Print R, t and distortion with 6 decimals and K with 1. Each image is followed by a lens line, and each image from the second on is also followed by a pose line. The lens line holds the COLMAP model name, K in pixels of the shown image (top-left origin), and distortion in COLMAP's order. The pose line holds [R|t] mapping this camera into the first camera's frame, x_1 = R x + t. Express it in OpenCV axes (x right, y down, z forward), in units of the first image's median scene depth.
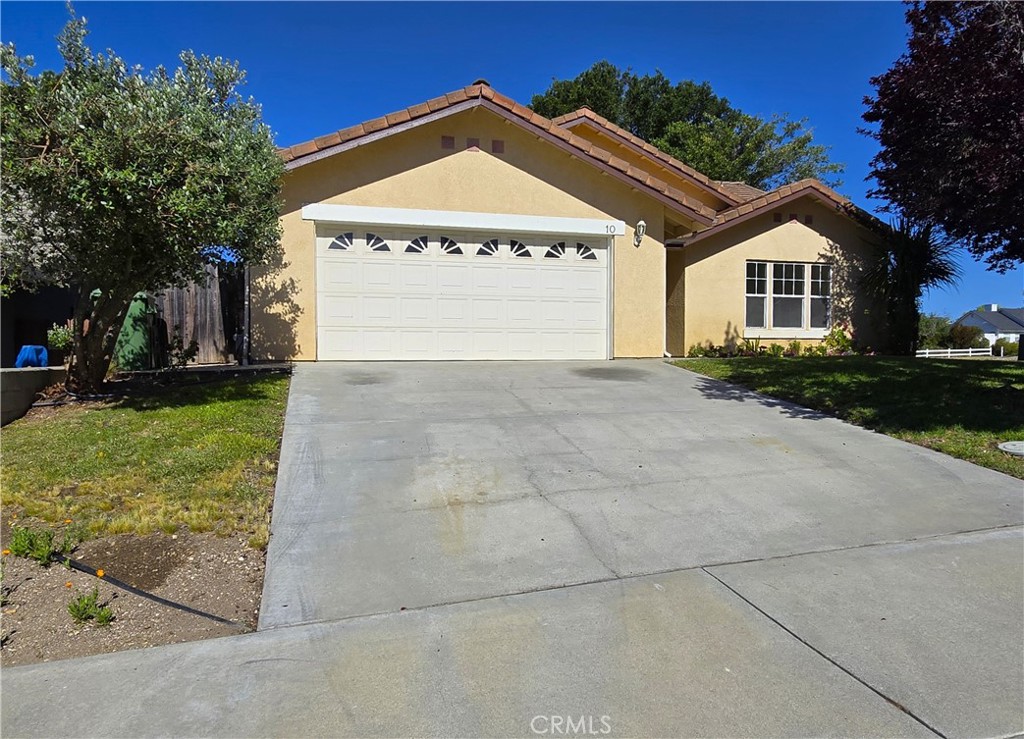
lens RADIAL K [[713.7, 0, 516.7], [0, 713.7, 373.7], [0, 0, 1]] dist [-0.001836, 0.001011]
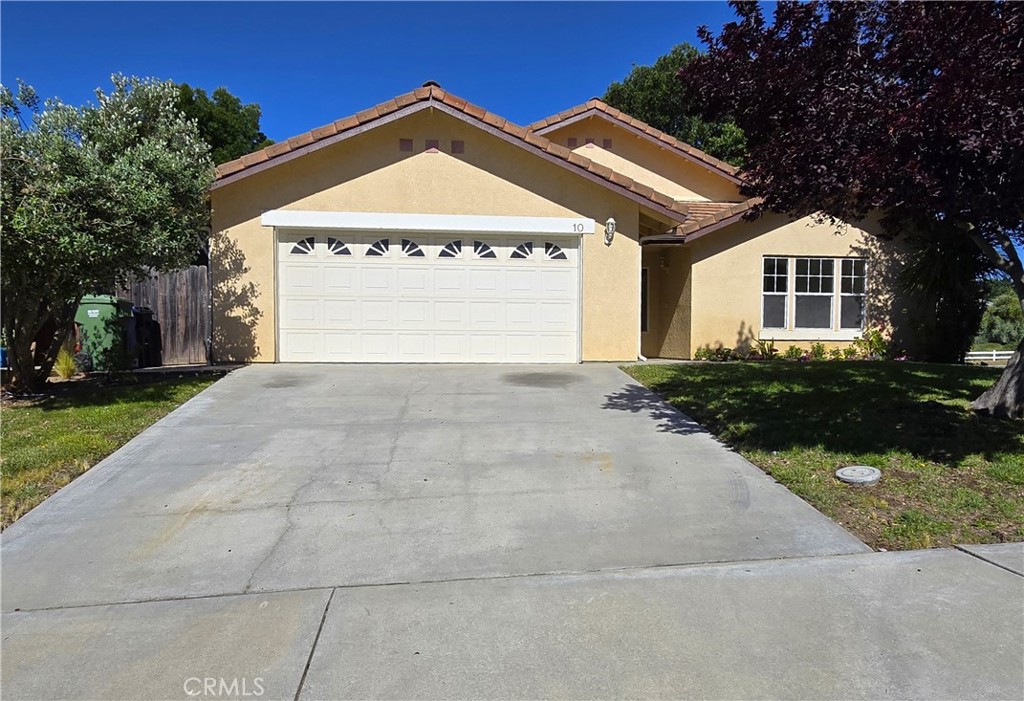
lens RADIAL K [[730.2, 0, 516.1], [0, 730.2, 374.1], [0, 0, 1]] dist [-0.000460, -0.000354]
pose [[0.986002, 0.012094, -0.166293, 0.221395], [-0.010985, 0.999911, 0.007588, -0.011888], [0.166370, -0.005655, 0.986047, 0.013715]]
